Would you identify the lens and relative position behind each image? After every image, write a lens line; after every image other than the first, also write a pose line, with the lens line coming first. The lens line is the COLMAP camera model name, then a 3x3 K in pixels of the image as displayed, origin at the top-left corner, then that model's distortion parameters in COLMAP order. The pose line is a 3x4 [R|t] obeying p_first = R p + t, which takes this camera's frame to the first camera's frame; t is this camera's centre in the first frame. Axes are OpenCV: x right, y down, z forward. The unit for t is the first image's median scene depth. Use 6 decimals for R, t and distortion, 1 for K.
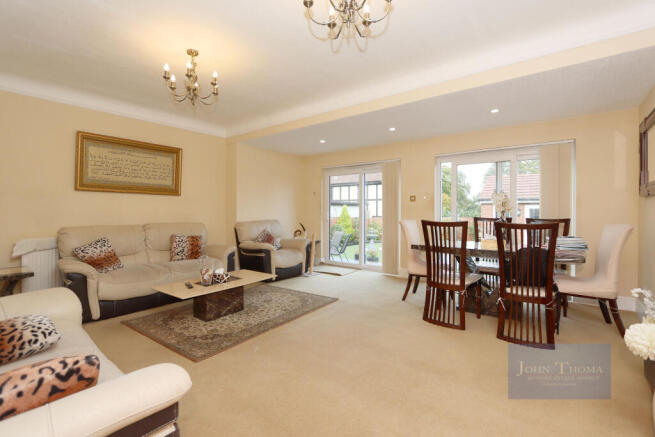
lens RADIAL K [[302.0, 0, 325.2], [0, 302.0, 210.5], [0, 0, 1]] dist [-0.023437, 0.000027]
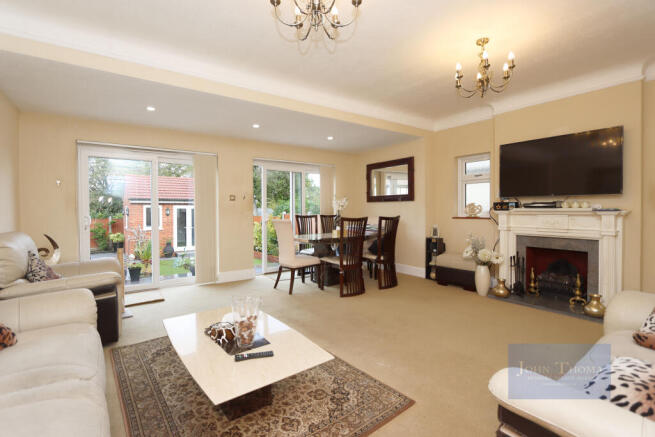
lens RADIAL K [[302.0, 0, 325.2], [0, 302.0, 210.5], [0, 0, 1]] dist [-0.023437, 0.000027]
pose [[0.261204, -0.005975, 0.965265, -0.754720], [0.005288, 0.999975, 0.004759, -0.003005], [-0.965269, 0.003861, 0.261229, 0.613013]]
